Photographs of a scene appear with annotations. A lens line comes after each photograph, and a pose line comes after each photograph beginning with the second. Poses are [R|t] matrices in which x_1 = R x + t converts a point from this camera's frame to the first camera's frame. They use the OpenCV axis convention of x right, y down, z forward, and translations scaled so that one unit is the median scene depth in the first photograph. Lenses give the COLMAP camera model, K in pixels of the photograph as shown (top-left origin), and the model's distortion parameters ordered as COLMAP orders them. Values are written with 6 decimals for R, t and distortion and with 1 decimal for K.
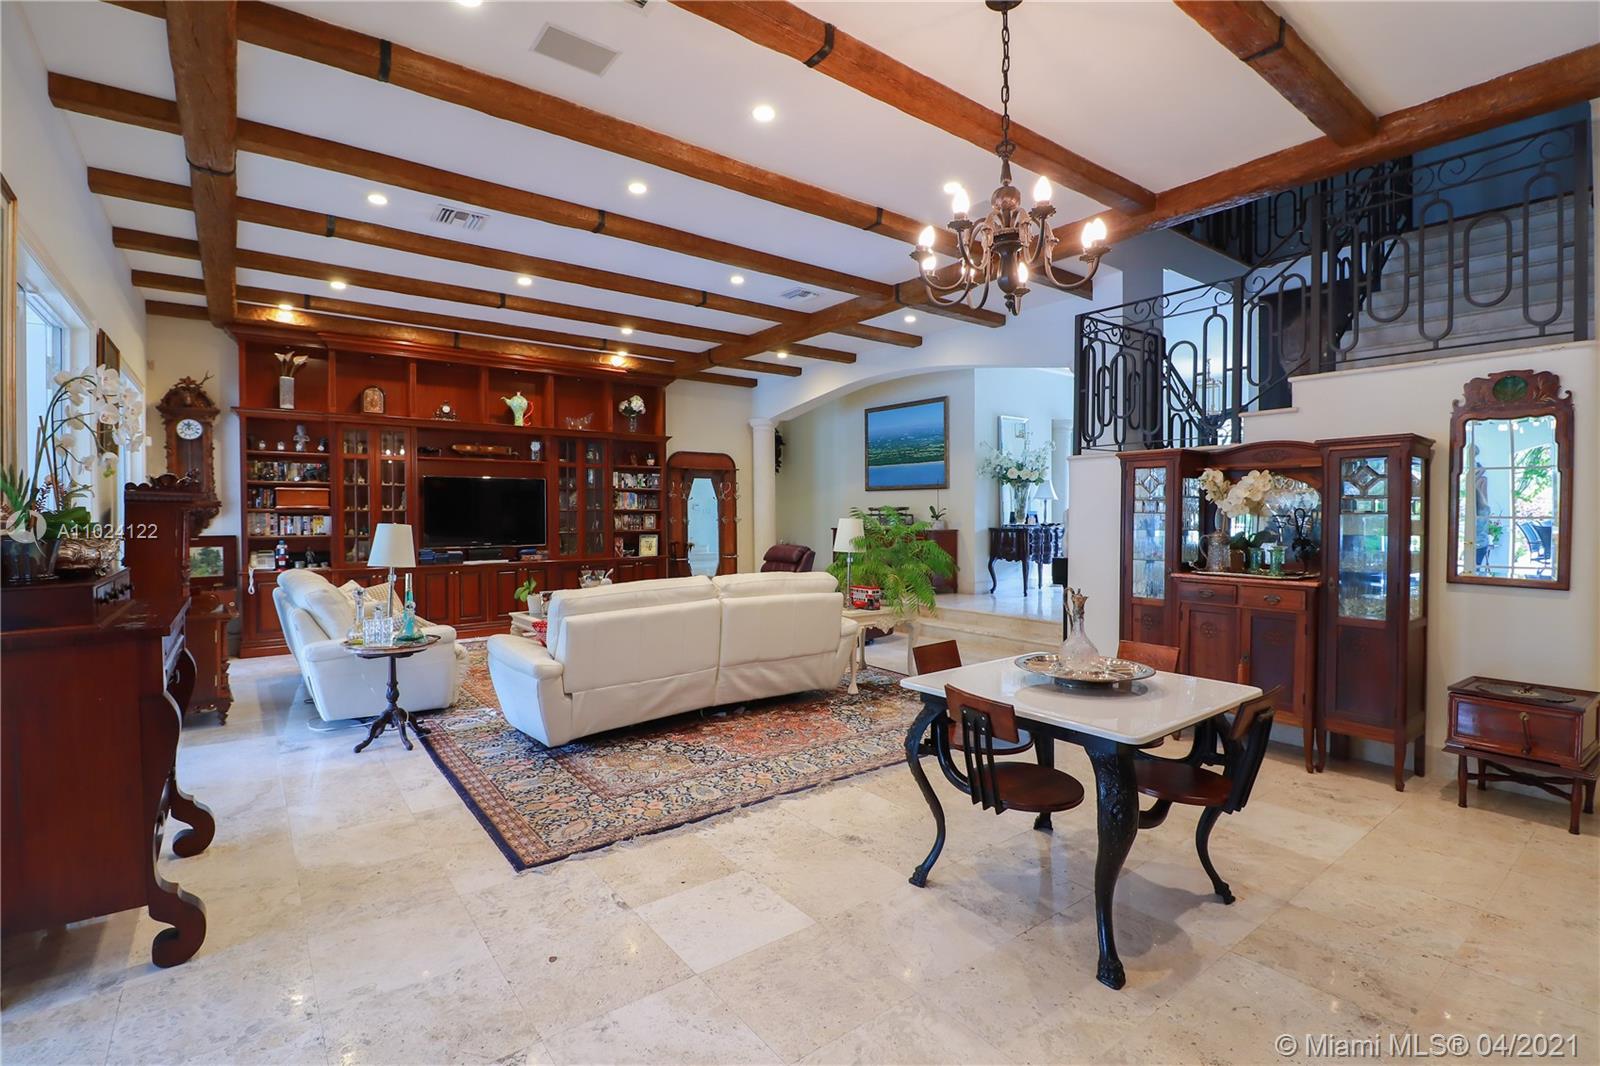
lens RADIAL K [[753.6, 0, 809.2], [0, 753.6, 520.6], [0, 0, 1]] dist [-0.001053, -0.011309]
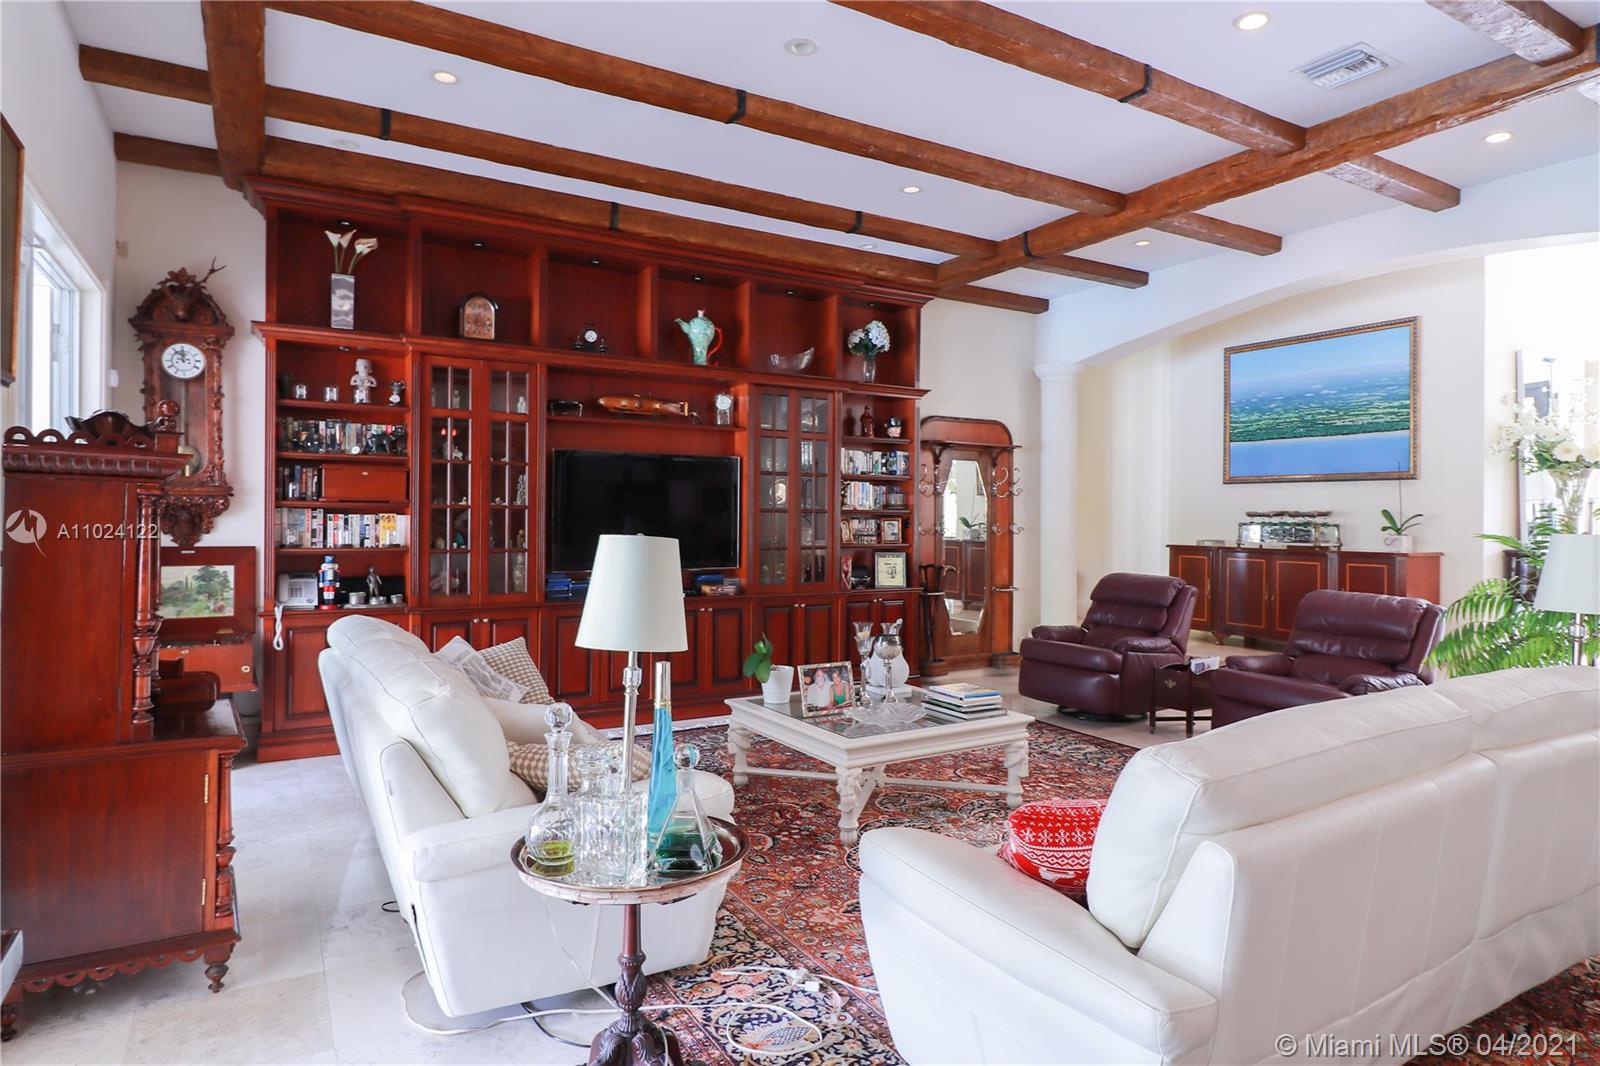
lens RADIAL K [[927.4, 0, 799.5], [0, 927.4, 511.1], [0, 0, 1]] dist [0.031050, -0.043992]
pose [[0.992106, 0.011718, -0.124853, -0.243058], [-0.013725, 0.999790, -0.015223, -0.002094], [0.124648, 0.016816, 0.992058, 0.318293]]
